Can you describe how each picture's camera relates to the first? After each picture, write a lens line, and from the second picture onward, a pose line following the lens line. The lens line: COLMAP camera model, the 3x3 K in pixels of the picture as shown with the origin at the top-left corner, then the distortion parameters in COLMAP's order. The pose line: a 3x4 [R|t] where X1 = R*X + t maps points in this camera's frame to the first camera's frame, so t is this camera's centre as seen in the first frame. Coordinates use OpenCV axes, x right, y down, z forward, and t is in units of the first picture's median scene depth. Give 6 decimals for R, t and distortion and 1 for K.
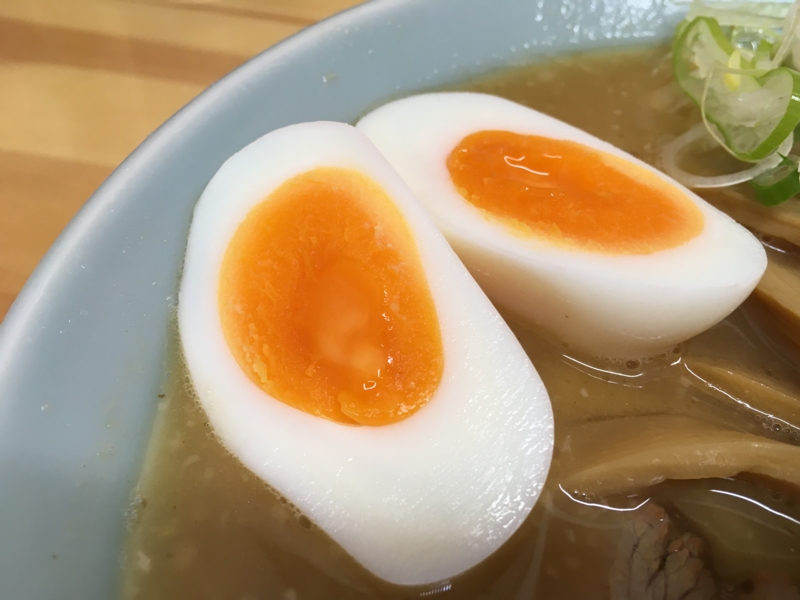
lens RADIAL K [[738.3, 0, 400.0], [0, 738.3, 300.0], [0, 0, 1]] dist [0.064736, -0.180979]
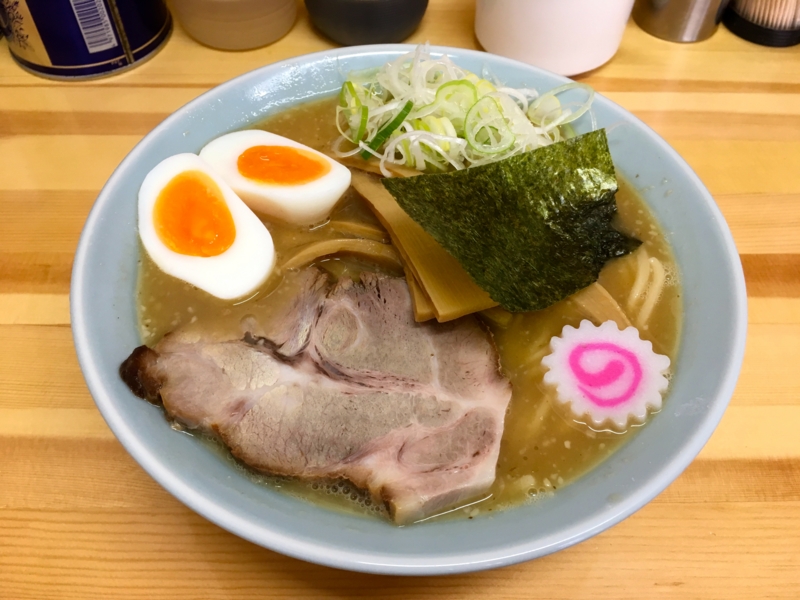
lens RADIAL K [[738.3, 0, 400.0], [0, 738.3, 300.0], [0, 0, 1]] dist [0.064736, -0.180979]
pose [[0.982986, -0.165715, 0.079228, 0.383424], [0.165207, 0.986174, 0.012980, 0.385305], [-0.080284, 0.000330, 0.996772, -1.792234]]
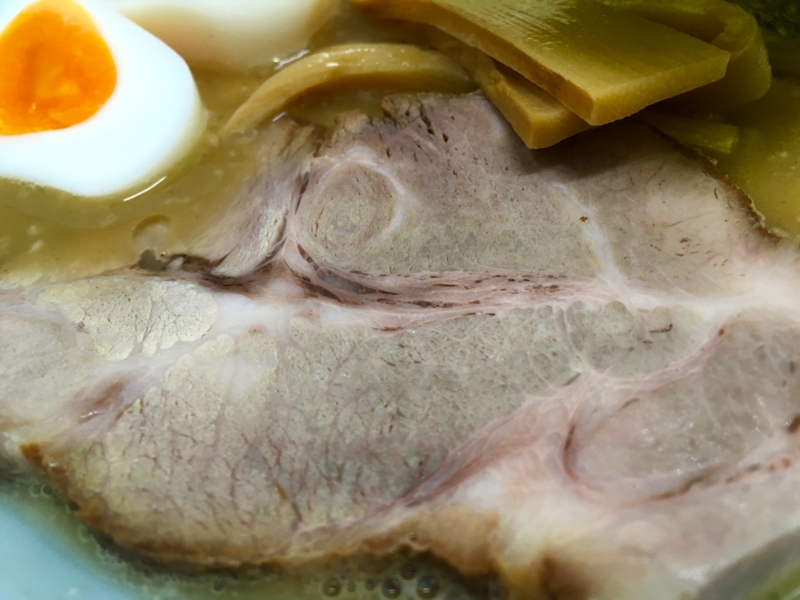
lens RADIAL K [[738.3, 0, 400.0], [0, 738.3, 300.0], [0, 0, 1]] dist [0.064736, -0.180979]
pose [[0.953167, -0.292827, 0.075658, 0.310501], [0.300102, 0.946782, -0.116371, 0.754402], [-0.037555, 0.133627, 0.990320, -0.342560]]
